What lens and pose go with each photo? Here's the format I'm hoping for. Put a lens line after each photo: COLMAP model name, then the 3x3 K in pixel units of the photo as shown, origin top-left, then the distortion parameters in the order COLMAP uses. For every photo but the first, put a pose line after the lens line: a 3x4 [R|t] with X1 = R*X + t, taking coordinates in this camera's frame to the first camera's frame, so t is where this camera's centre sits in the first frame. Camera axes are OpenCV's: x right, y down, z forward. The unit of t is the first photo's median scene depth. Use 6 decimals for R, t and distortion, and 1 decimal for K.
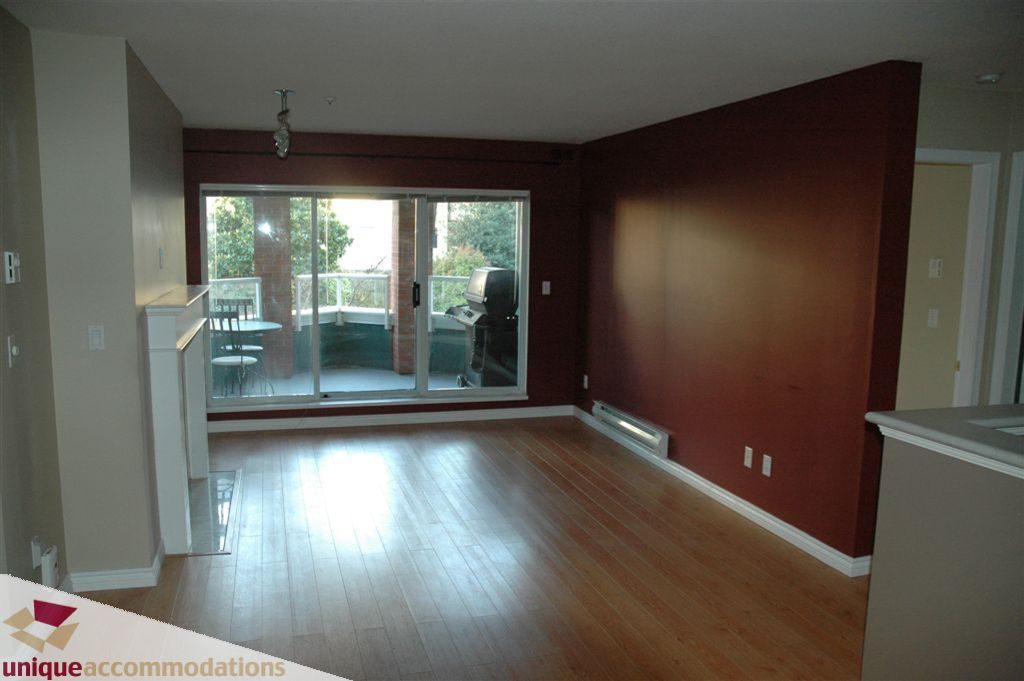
lens RADIAL K [[782.3, 0, 512.0], [0, 782.3, 340.5], [0, 0, 1]] dist [-0.175850, -0.000763]
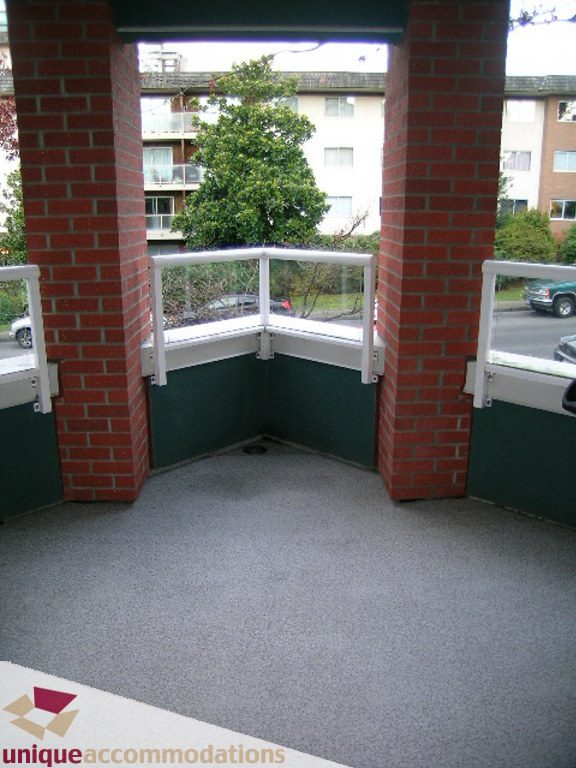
lens RADIAL K [[631.6, 0, 288.0], [0, 631.6, 384.0], [0, 0, 1]] dist [-0.158267, -0.000861]
pose [[0.963140, 0.053583, -0.263609, -0.099569], [-0.015421, 0.989347, 0.144758, -0.055817], [0.268557, -0.135357, 0.953706, 0.590107]]
